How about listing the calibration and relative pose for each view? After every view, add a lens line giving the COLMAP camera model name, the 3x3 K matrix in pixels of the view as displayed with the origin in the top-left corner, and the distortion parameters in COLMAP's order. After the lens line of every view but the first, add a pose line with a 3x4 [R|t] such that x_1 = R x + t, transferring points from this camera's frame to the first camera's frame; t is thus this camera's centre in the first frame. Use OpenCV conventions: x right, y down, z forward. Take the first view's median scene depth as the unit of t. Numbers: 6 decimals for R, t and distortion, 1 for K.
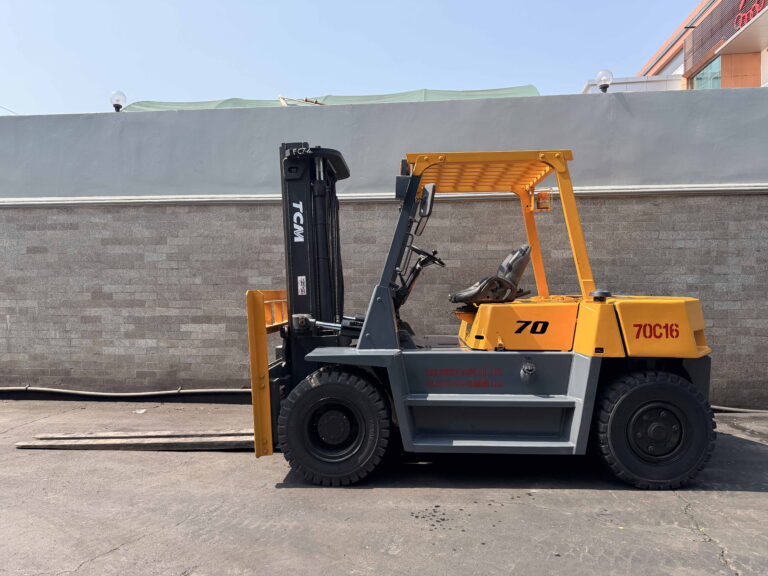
lens RADIAL K [[536.5, 0, 386.3], [0, 536.5, 292.1], [0, 0, 1]] dist [0.041010, -0.063075]
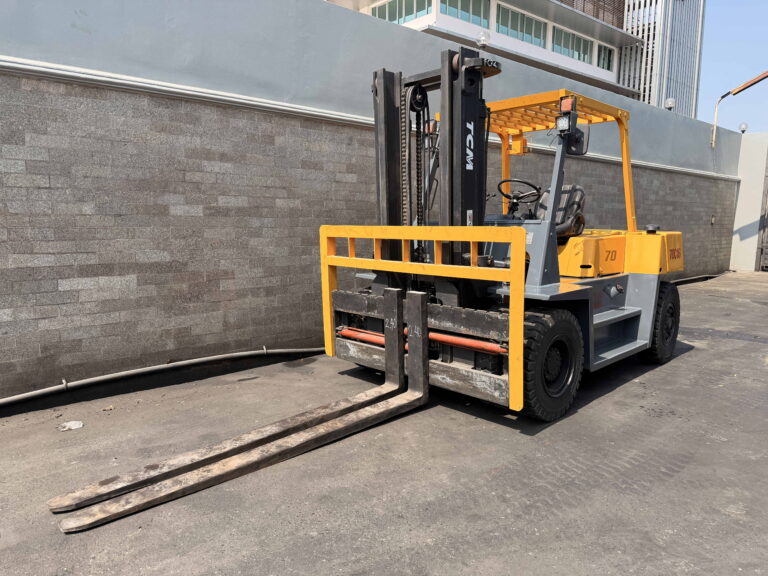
lens RADIAL K [[536.5, 0, 380.3], [0, 536.5, 288.0], [0, 0, 1]] dist [0.041010, -0.063075]
pose [[0.687377, -0.083726, 0.721459, -0.584994], [-0.000055, 0.993327, 0.115330, -0.002113], [-0.726301, -0.079315, 0.682786, 0.317874]]
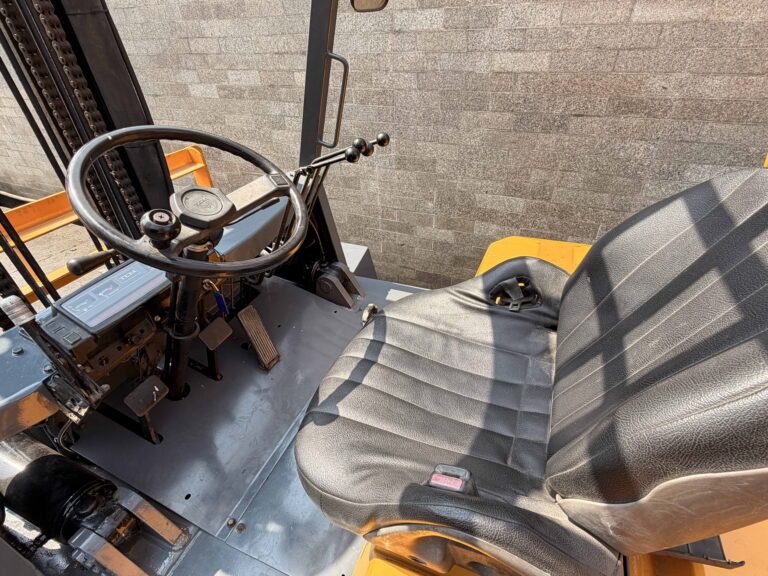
lens RADIAL K [[386.7, 0, 380.3], [0, 386.7, 287.2], [0, 0, 1]] dist [-0.004348, 0.001661]
pose [[0.940515, 0.164378, -0.297339, 0.128386], [0.036011, 0.822006, 0.568339, -0.081898], [0.337837, -0.545239, 0.767190, 0.603492]]
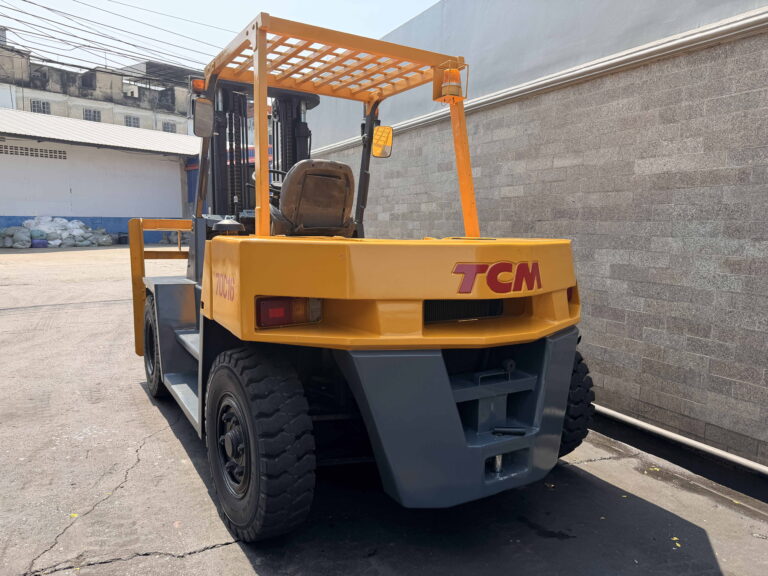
lens RADIAL K [[536.5, 0, 373.4], [0, 536.5, 292.9], [0, 0, 1]] dist [0.041010, -0.063075]
pose [[0.537496, 0.116607, -0.835165, 0.605312], [-0.029227, 0.992374, 0.119747, -0.000131], [0.842759, -0.039954, 0.536805, 0.445019]]
